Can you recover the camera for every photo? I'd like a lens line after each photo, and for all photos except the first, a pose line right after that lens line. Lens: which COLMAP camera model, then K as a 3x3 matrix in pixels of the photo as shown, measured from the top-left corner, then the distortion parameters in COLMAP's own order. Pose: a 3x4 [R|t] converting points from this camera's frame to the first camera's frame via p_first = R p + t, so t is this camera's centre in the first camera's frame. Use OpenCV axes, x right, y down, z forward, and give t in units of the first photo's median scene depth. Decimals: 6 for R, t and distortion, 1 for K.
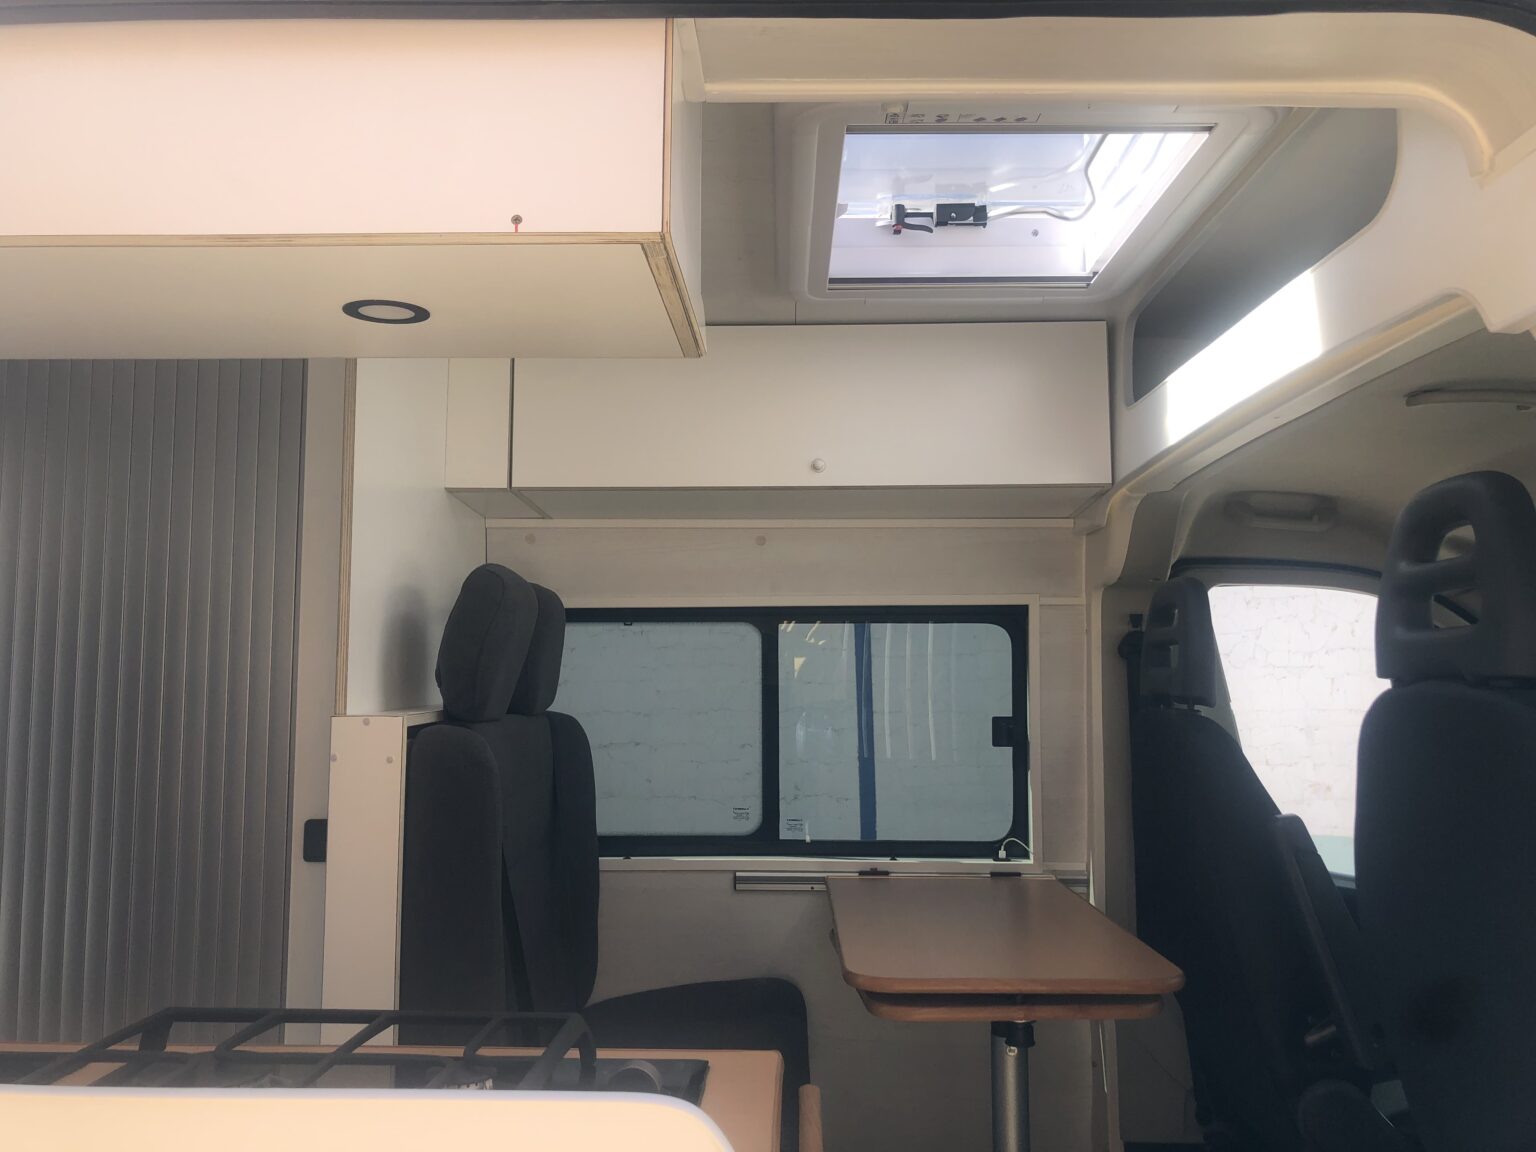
lens RADIAL K [[1267.0, 0, 768.0], [0, 1267.0, 576.0], [0, 0, 1]] dist [0.013756, 0.008760]
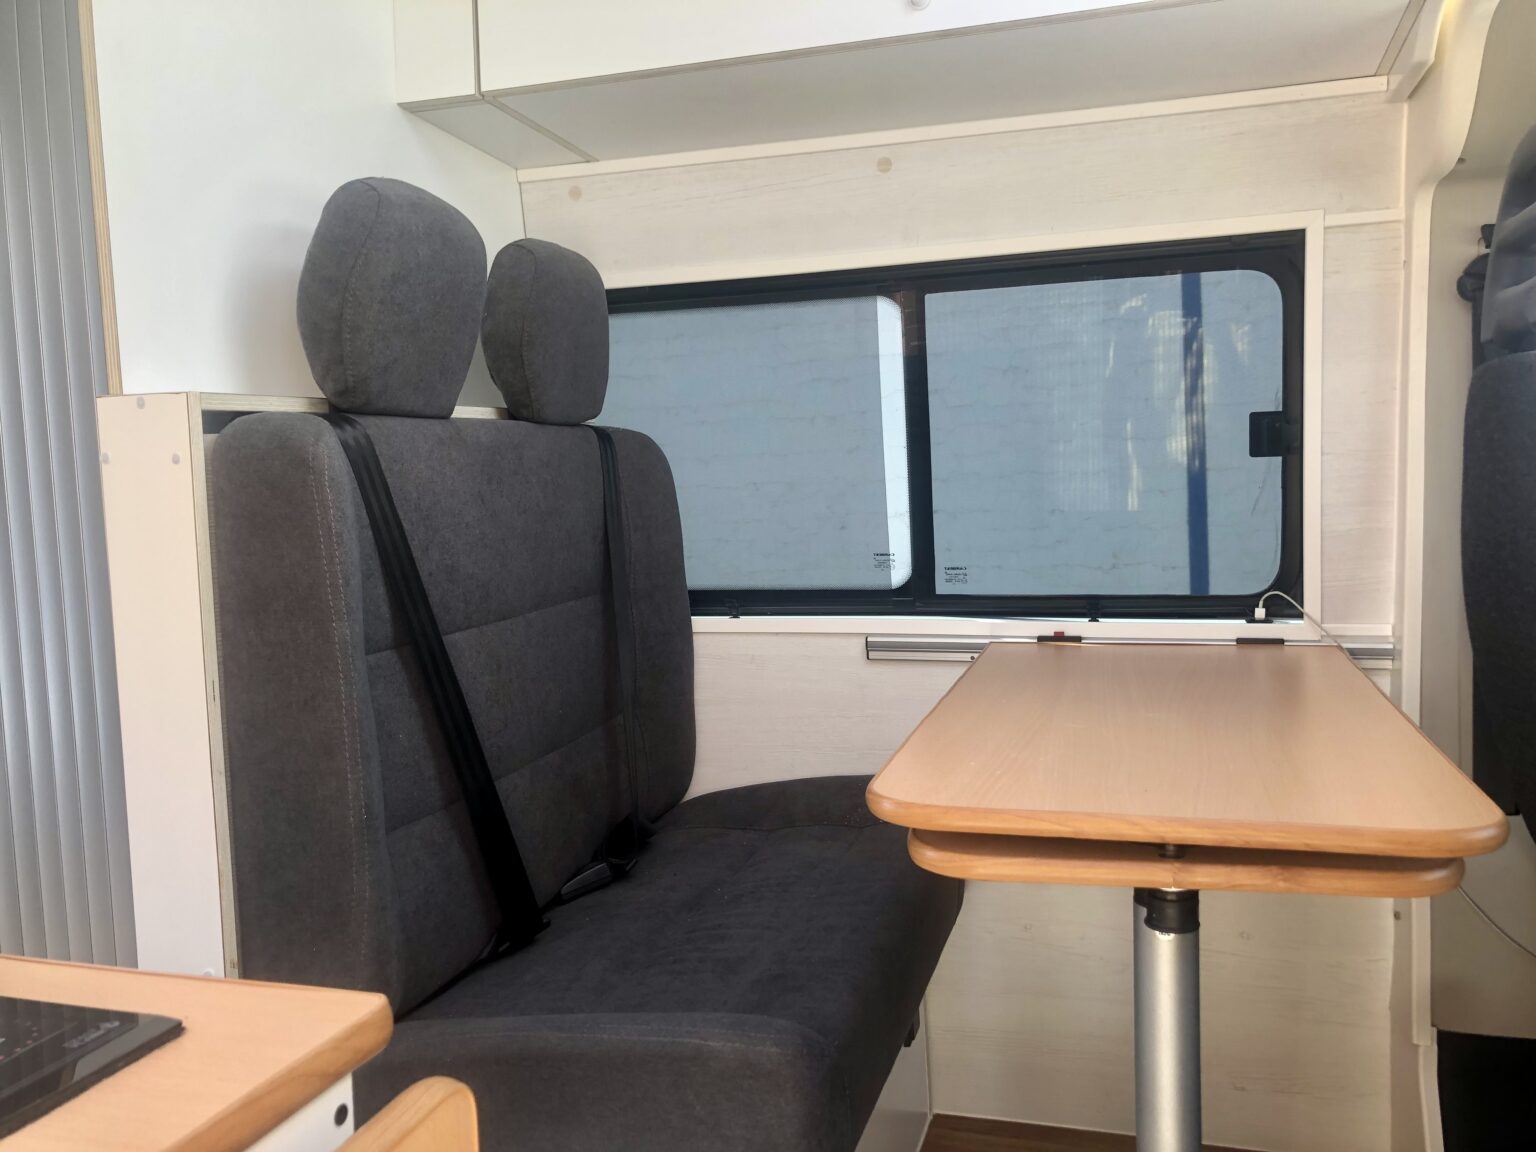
lens RADIAL K [[1248.4, 0, 768.0], [0, 1248.4, 576.0], [0, 0, 1]] dist [0.016628, -0.001913]
pose [[0.960008, -0.006797, -0.279891, 0.122198], [0.054814, 0.984922, 0.164089, 0.076726], [0.274556, -0.172868, 0.945905, 0.303053]]
